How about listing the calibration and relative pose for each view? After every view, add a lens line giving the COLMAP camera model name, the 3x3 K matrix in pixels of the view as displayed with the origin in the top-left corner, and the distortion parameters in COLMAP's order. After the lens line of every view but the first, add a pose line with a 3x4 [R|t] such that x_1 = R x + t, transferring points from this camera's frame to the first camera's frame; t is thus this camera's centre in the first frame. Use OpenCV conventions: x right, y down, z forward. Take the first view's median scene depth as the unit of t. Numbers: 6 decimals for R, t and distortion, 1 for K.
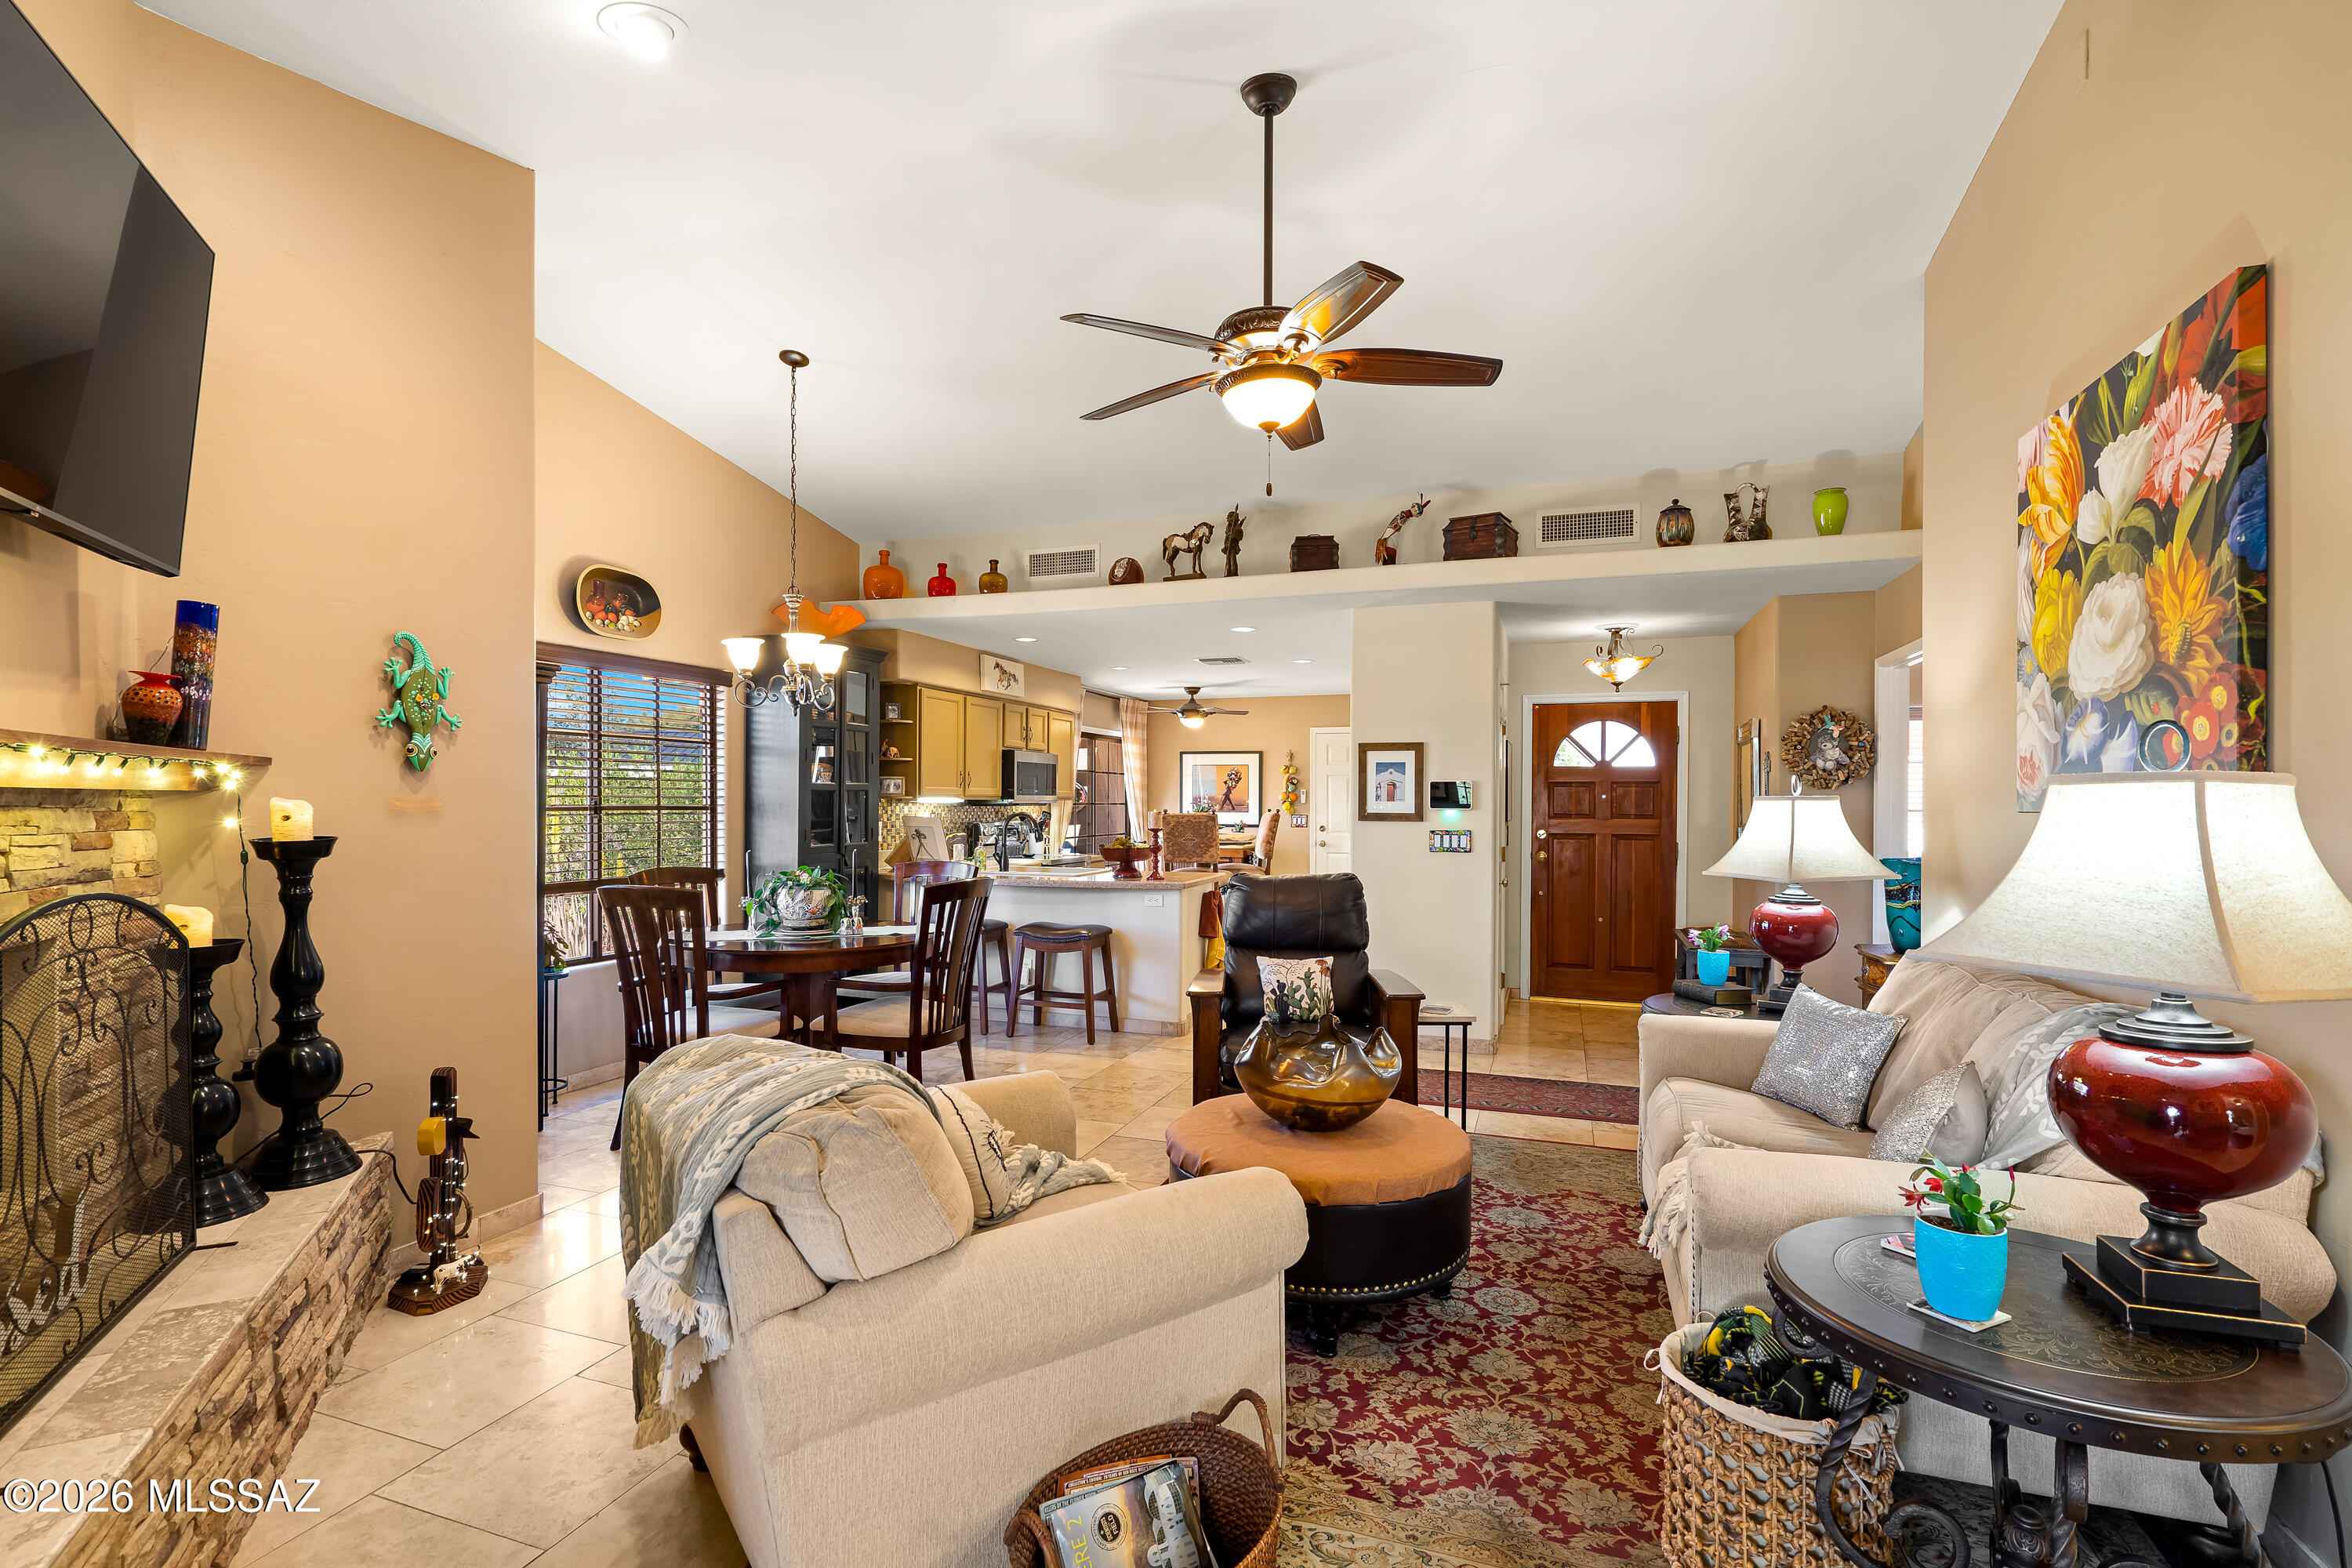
lens RADIAL K [[1072.3, 0, 1183.5], [0, 1072.3, 807.7], [0, 0, 1]] dist [-0.006742, 0.000219]
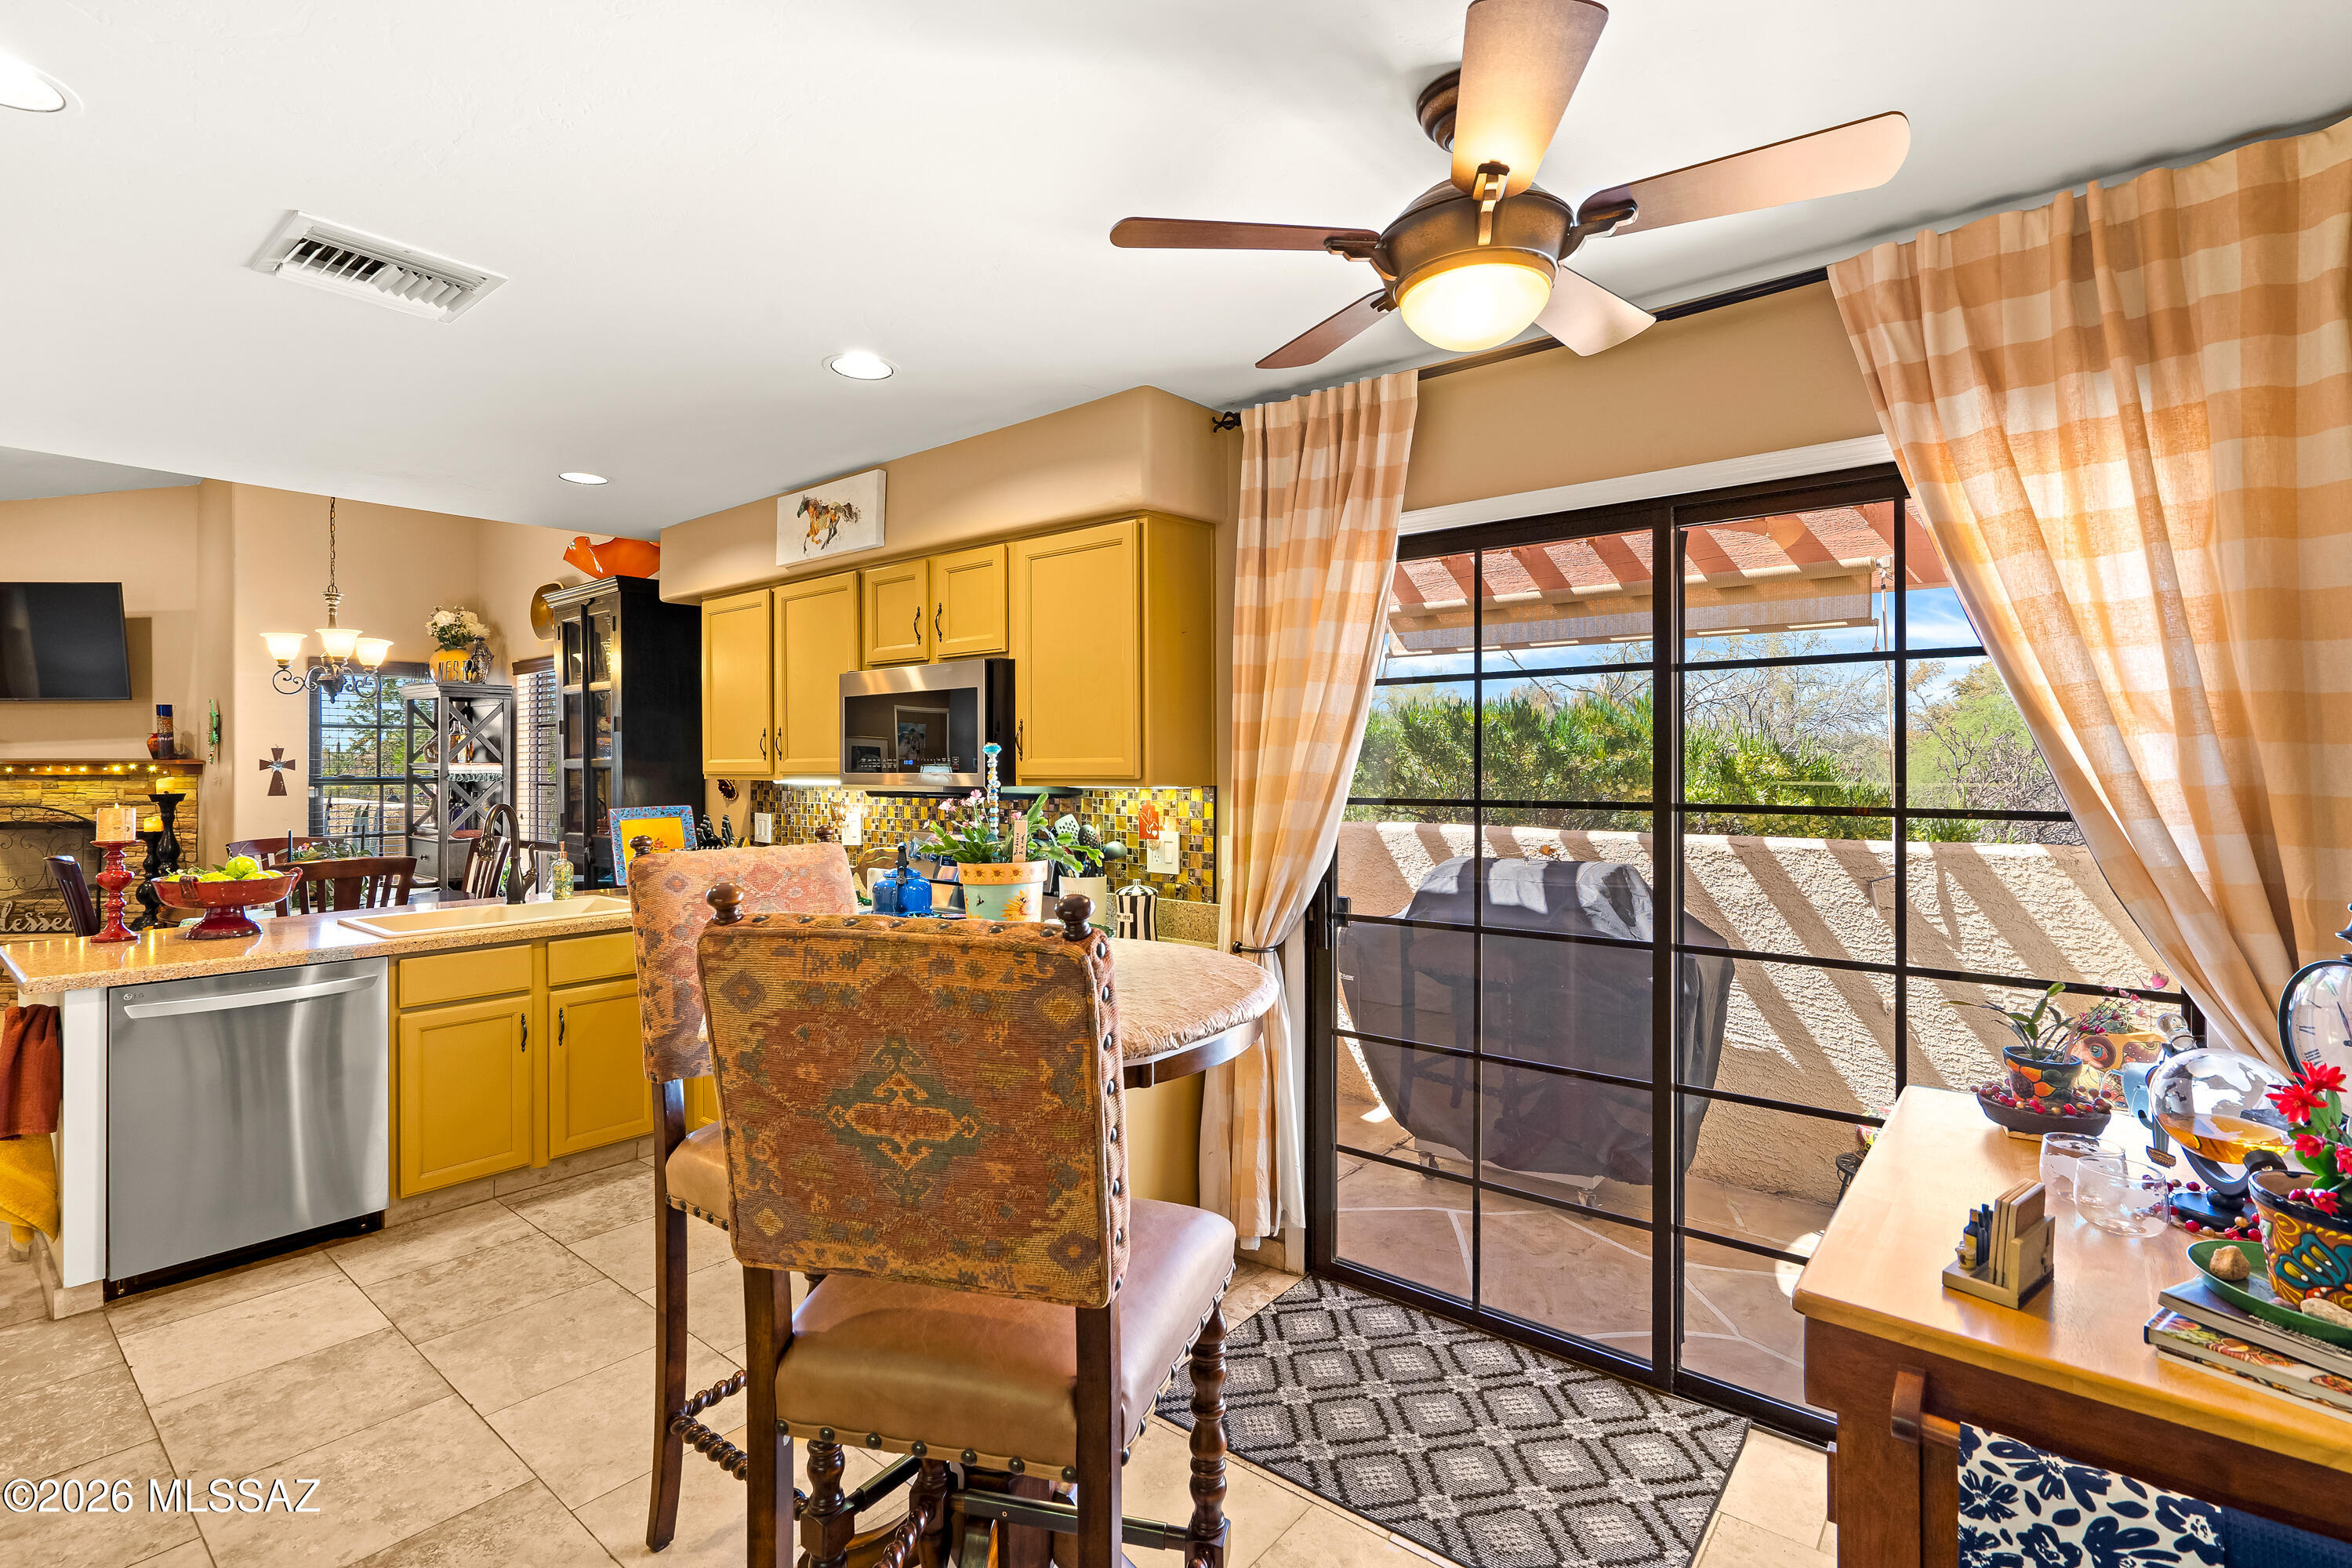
lens RADIAL K [[1057.5, 0, 1113.0], [0, 1057.5, 762.4], [0, 0, 1]] dist [0.002169, 0.000664]
pose [[-0.352254, -0.003889, -0.935896, 0.331308], [-0.004474, 0.999987, -0.002471, -0.023779], [0.935894, 0.003317, -0.352267, 1.925168]]
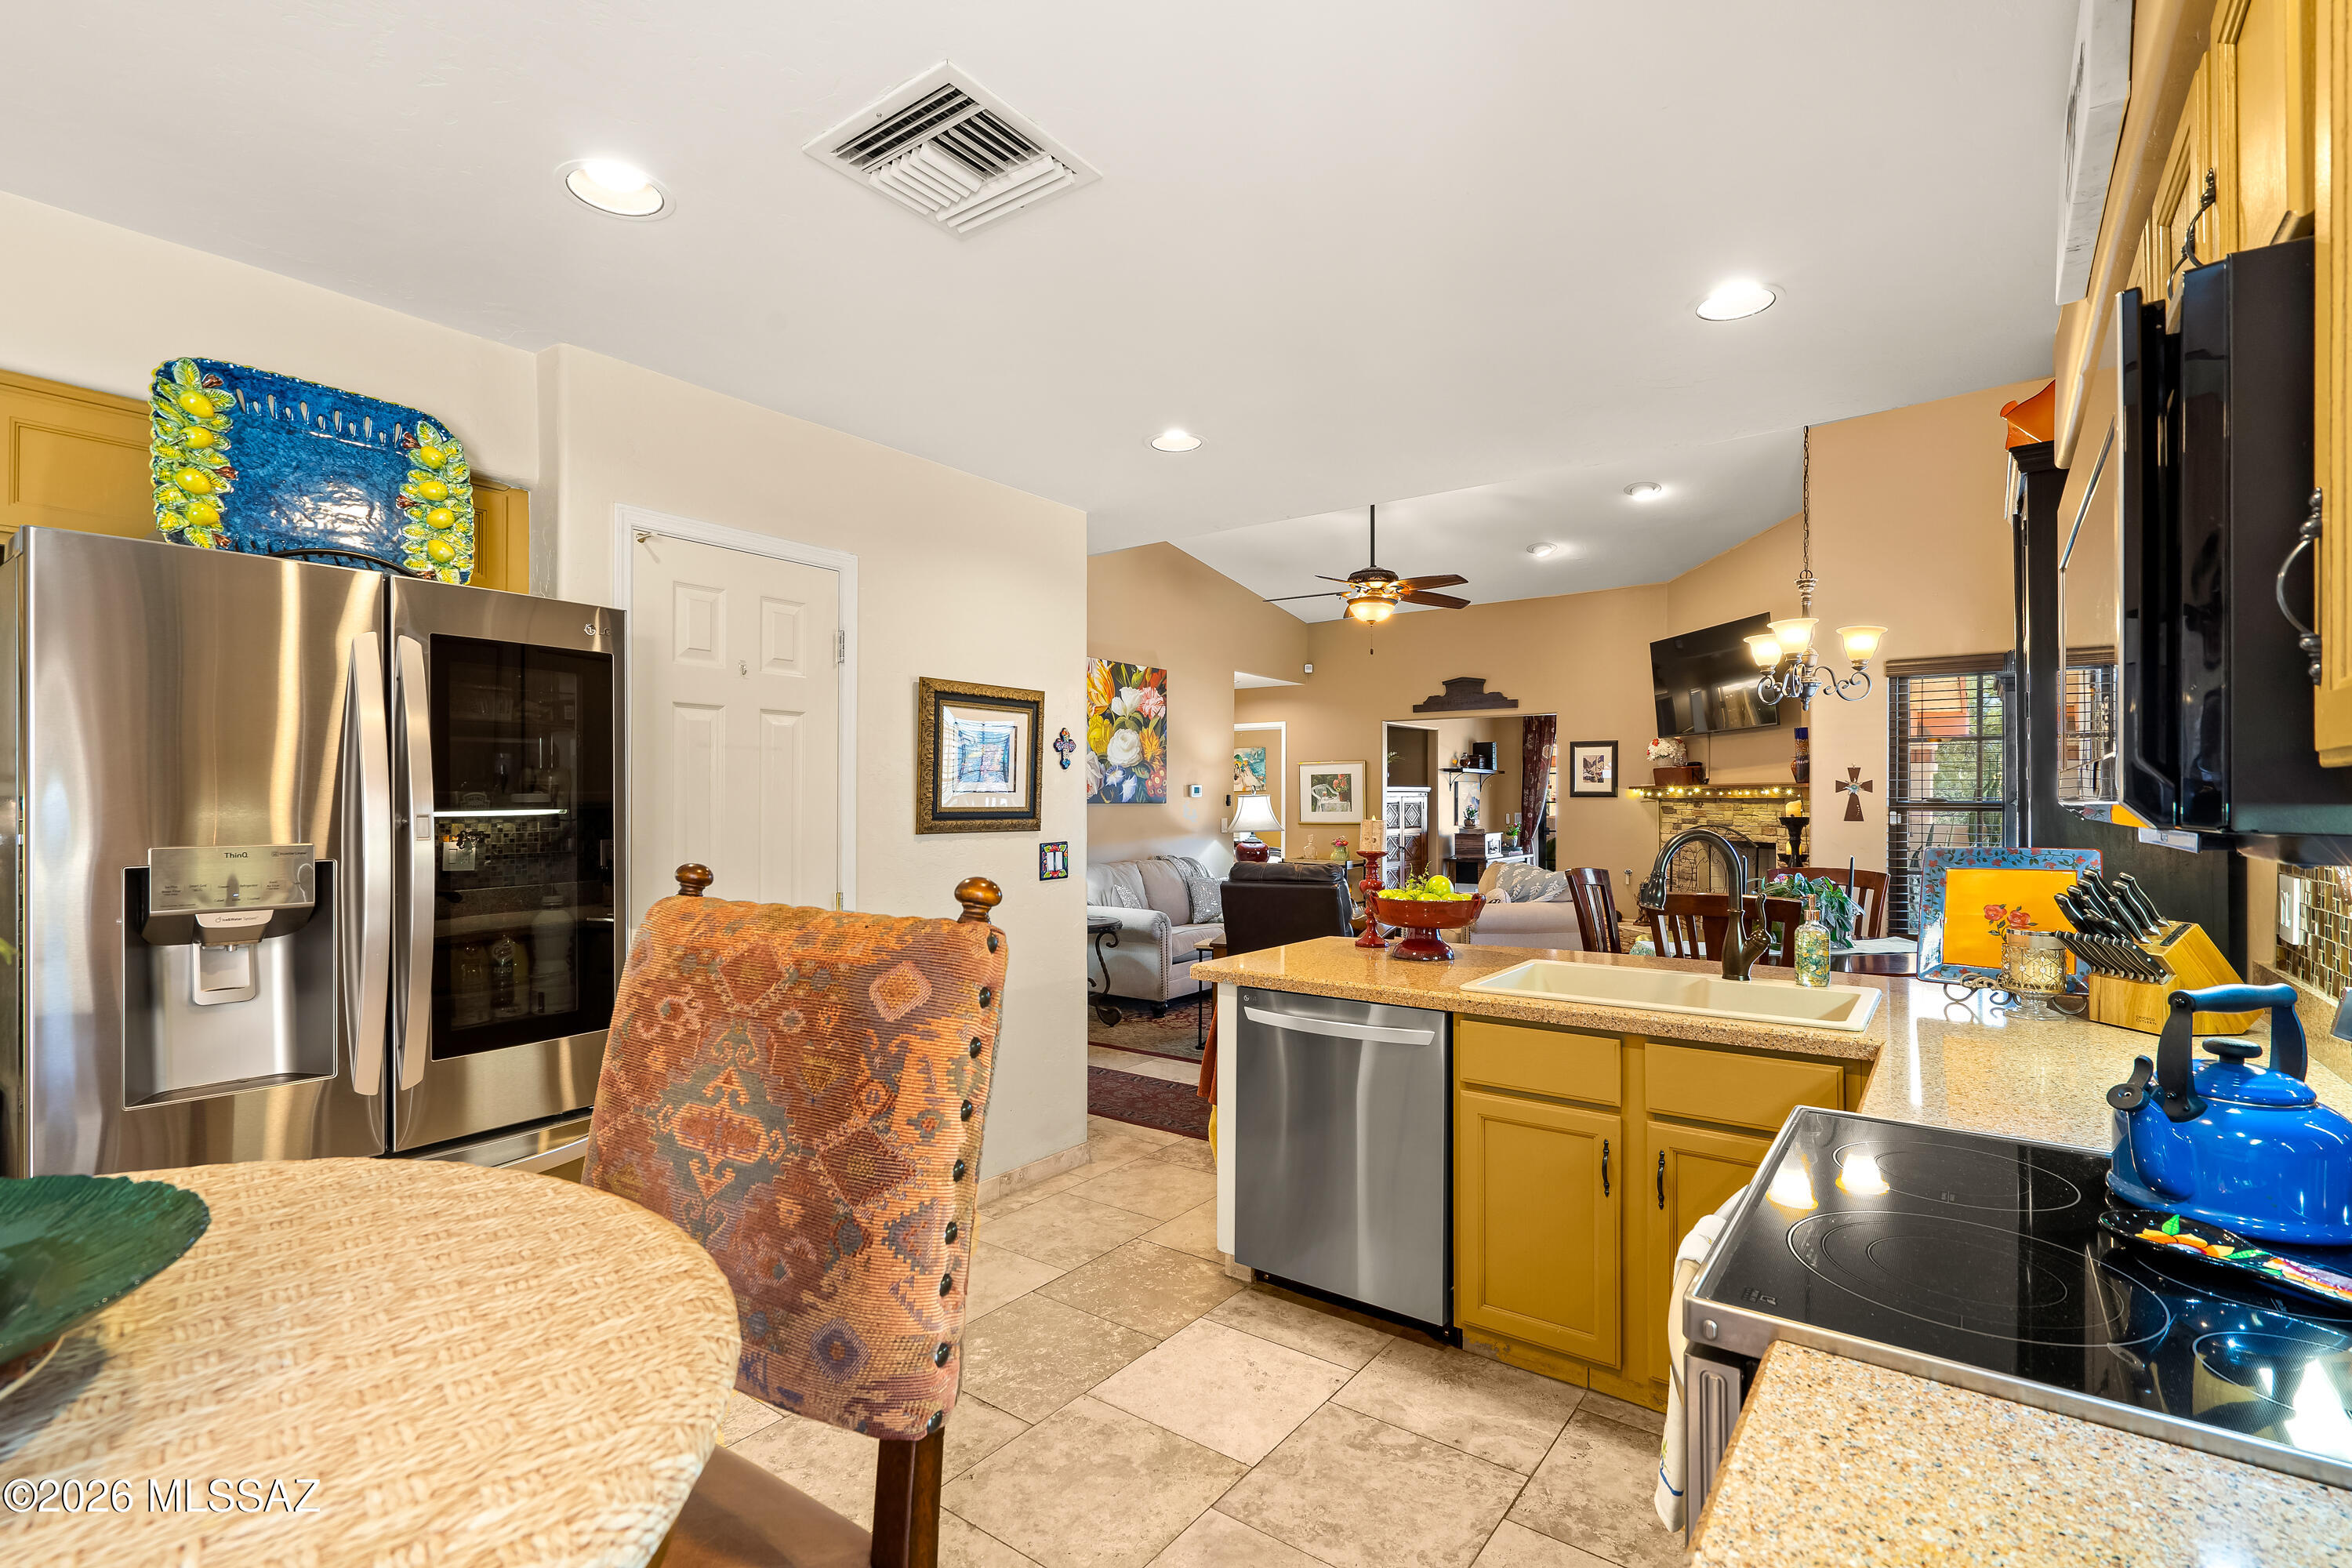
lens RADIAL K [[1081.0, 0, 1228.8], [0, 1081.0, 787.2], [0, 0, 1]] dist [-0.000367, 0.000476]
pose [[-0.967809, -0.001240, 0.251683, -0.108680], [-0.002421, 0.999987, -0.004384, -0.012922], [-0.251675, -0.004852, -0.967800, 1.831426]]
